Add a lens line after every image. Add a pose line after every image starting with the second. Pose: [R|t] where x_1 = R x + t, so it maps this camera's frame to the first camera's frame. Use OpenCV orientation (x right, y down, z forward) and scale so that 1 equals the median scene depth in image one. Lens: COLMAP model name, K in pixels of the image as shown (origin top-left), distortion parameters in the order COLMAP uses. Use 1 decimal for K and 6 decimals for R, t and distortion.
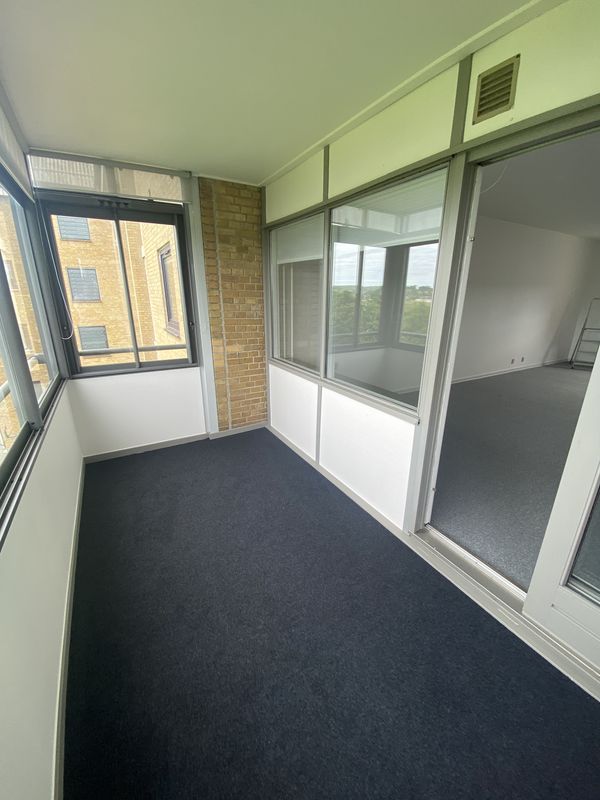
lens RADIAL K [[322.1, 0, 298.7], [0, 322.1, 398.3], [0, 0, 1]] dist [0.018596, -0.020769]
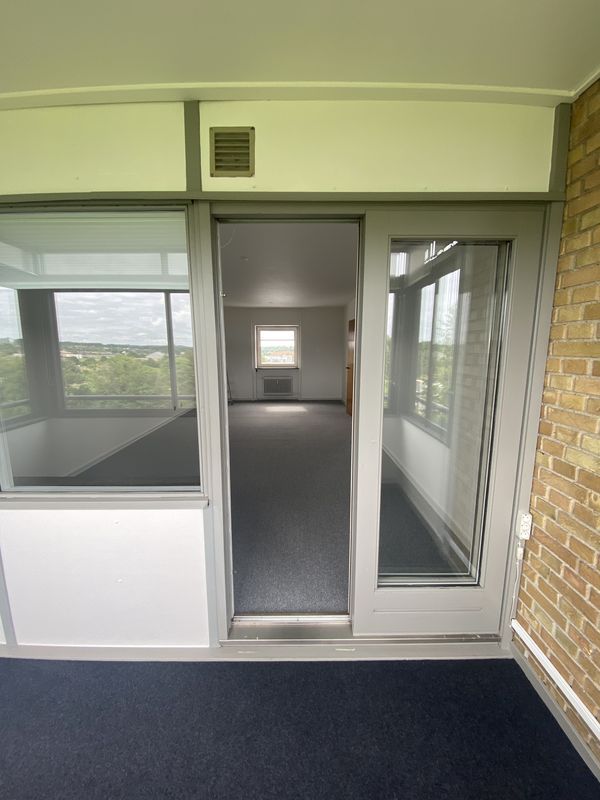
lens RADIAL K [[322.1, 0, 298.7], [0, 322.1, 398.3], [0, 0, 1]] dist [0.018596, -0.020769]
pose [[0.495286, -0.136297, 0.857971, -0.211473], [0.268868, 0.963174, -0.002201, -0.141736], [-0.826076, 0.231772, 0.513693, 0.413116]]
